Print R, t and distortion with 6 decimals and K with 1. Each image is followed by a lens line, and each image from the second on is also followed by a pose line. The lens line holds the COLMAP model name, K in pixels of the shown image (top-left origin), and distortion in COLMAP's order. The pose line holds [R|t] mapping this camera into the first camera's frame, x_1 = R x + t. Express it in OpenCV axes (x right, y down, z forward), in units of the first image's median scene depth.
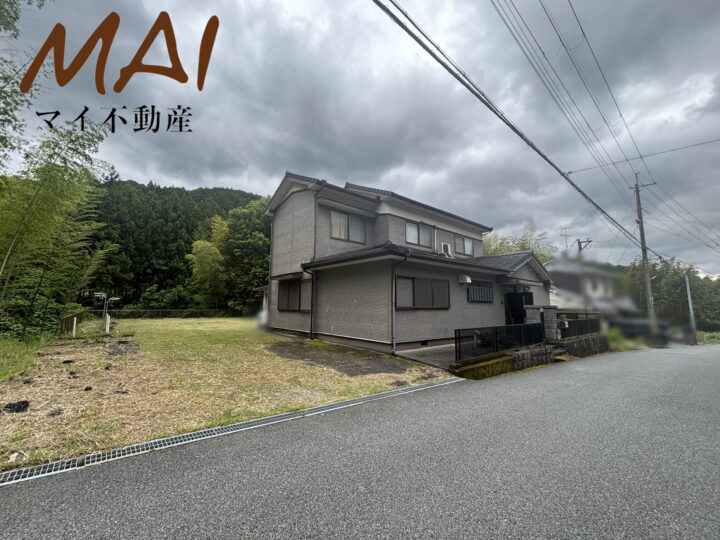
lens RADIAL K [[313.8, 0, 369.9], [0, 313.8, 265.9], [0, 0, 1]] dist [-0.011458, -0.000204]
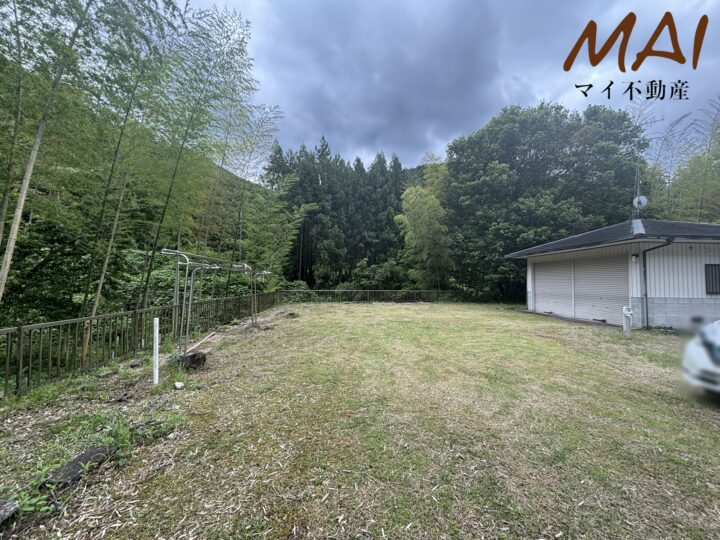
lens RADIAL K [[386.5, 0, 360.0], [0, 386.5, 270.0], [0, 0, 1]] dist [0.000296, 0.000196]
pose [[0.805915, -0.016888, -0.591790, -0.110701], [0.070927, 0.995148, 0.068192, 0.021931], [0.587767, -0.096931, 0.803202, 0.192771]]
